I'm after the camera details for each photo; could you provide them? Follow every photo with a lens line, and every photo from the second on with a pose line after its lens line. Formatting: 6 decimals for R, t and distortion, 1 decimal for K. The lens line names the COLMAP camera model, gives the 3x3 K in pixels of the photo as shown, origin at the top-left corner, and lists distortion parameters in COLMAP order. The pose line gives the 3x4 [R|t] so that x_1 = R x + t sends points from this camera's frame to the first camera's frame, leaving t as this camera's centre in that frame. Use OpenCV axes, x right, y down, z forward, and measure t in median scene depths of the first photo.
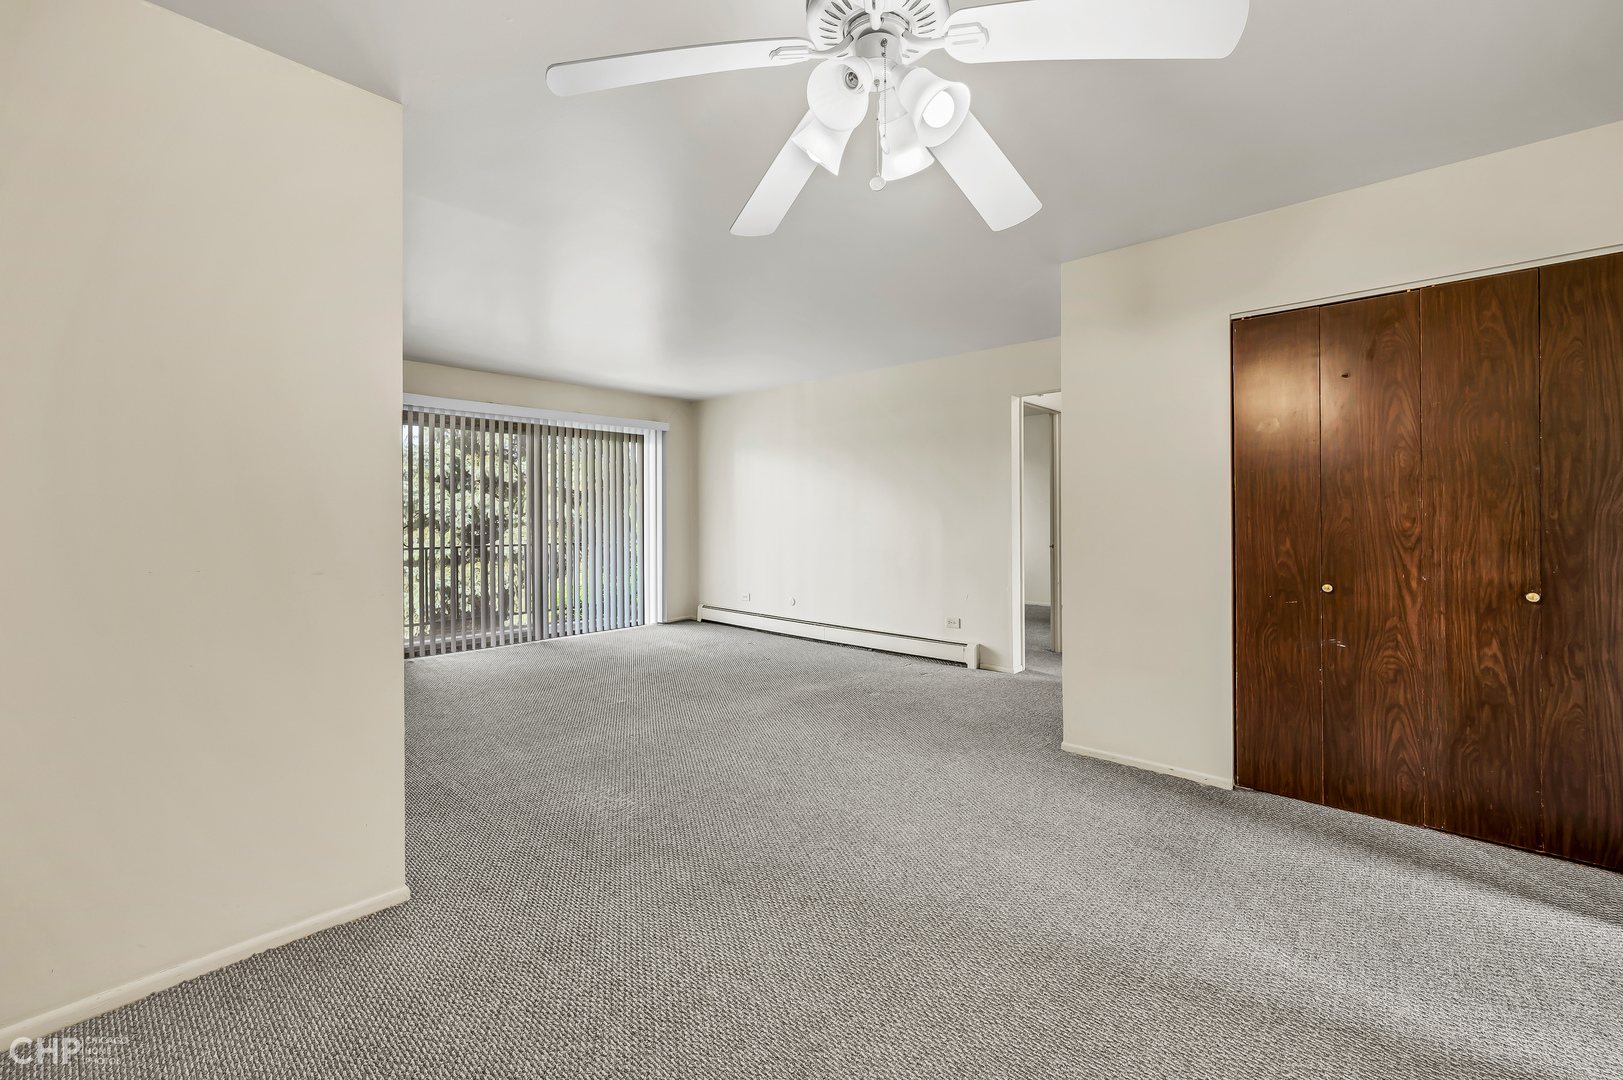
lens RADIAL K [[653.1, 0, 792.0], [0, 653.1, 529.6], [0, 0, 1]] dist [-0.000414, -0.000008]
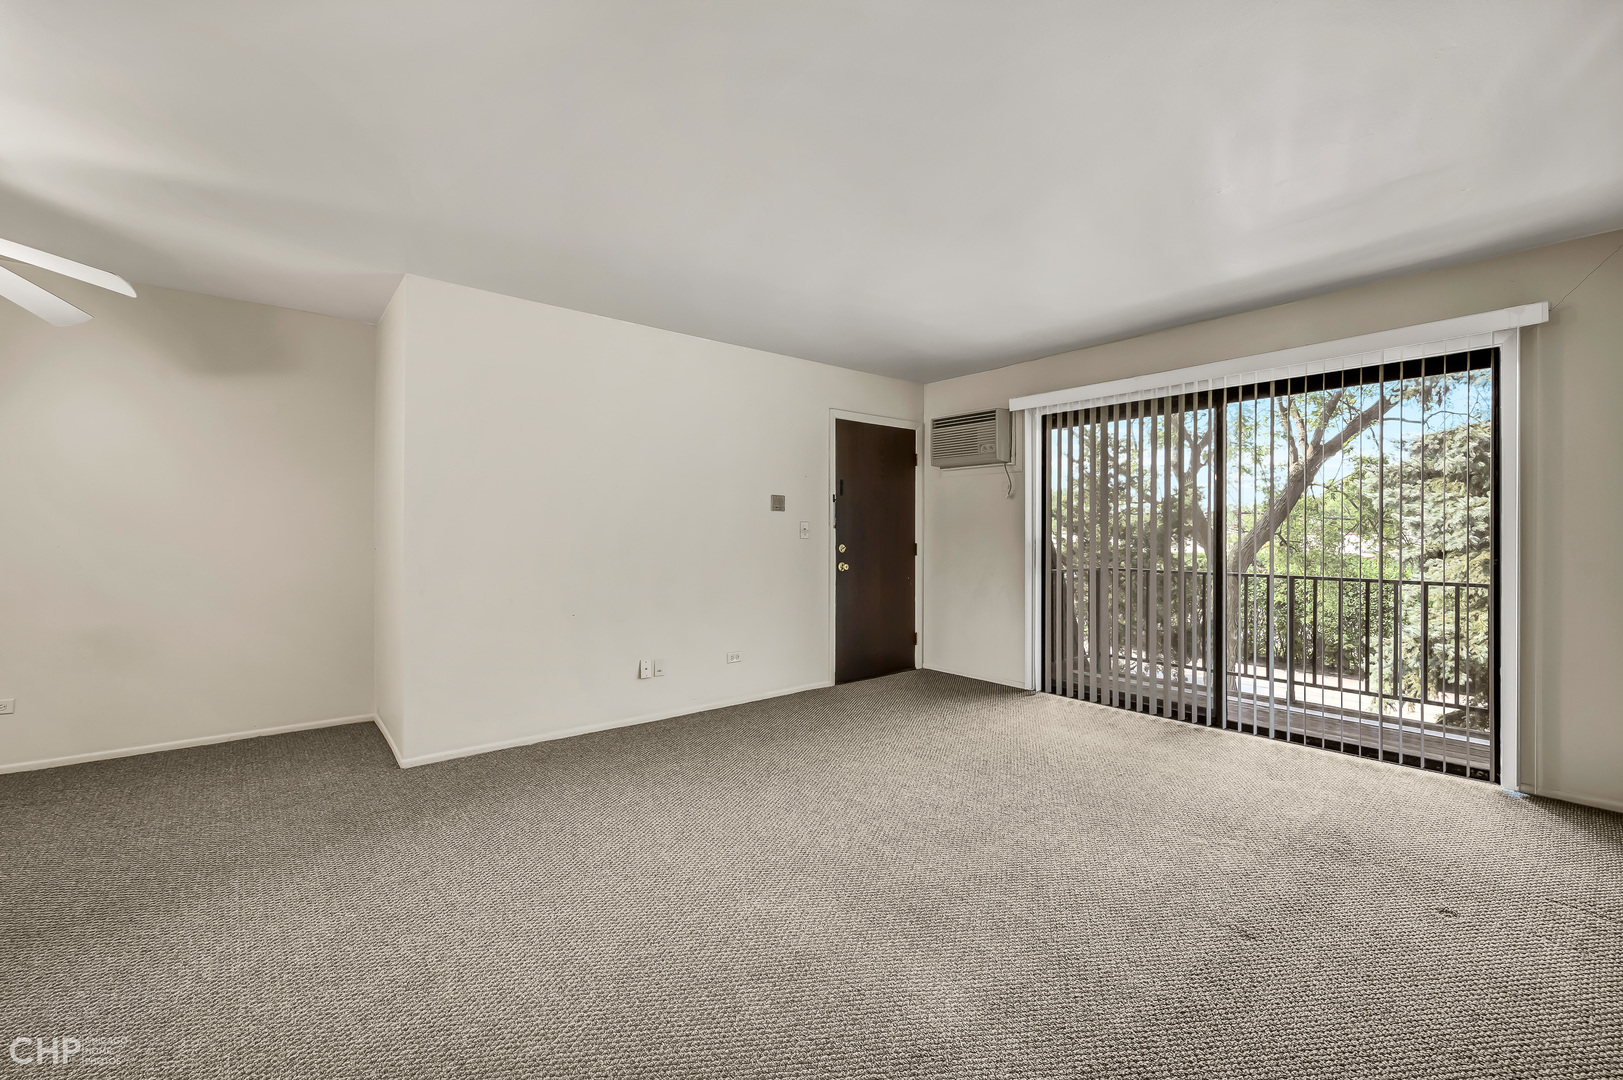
lens RADIAL K [[653.1, 0, 792.0], [0, 653.1, 529.6], [0, 0, 1]] dist [-0.000414, -0.000008]
pose [[-0.138825, -0.000926, -0.990317, 0.278970], [-0.018017, 0.999836, 0.001591, -0.016292], [0.990153, 0.018063, -0.138819, 0.617295]]
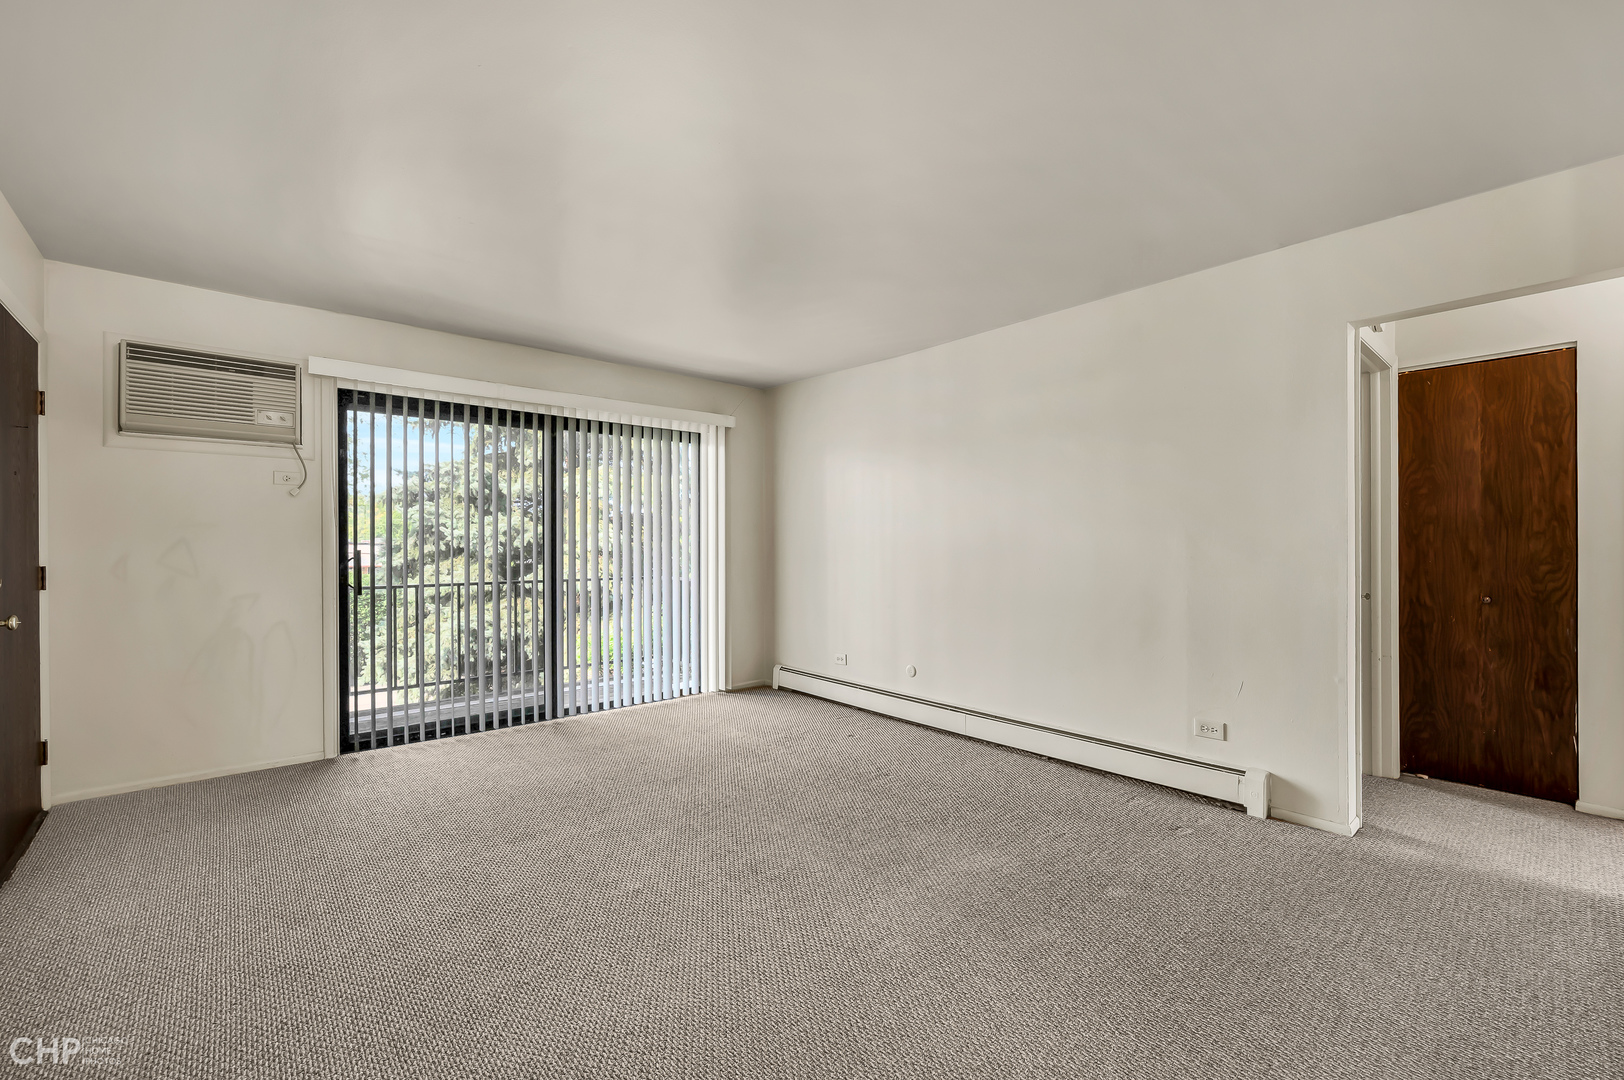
lens RADIAL K [[668.3, 0, 812.0], [0, 668.3, 540.0], [0, 0, 1]] dist [-0.028164, -0.000076]
pose [[0.996533, -0.000196, -0.083200, -0.041133], [-0.001721, 0.999735, -0.022972, -0.008468], [0.083183, 0.023035, 0.996268, 0.272922]]
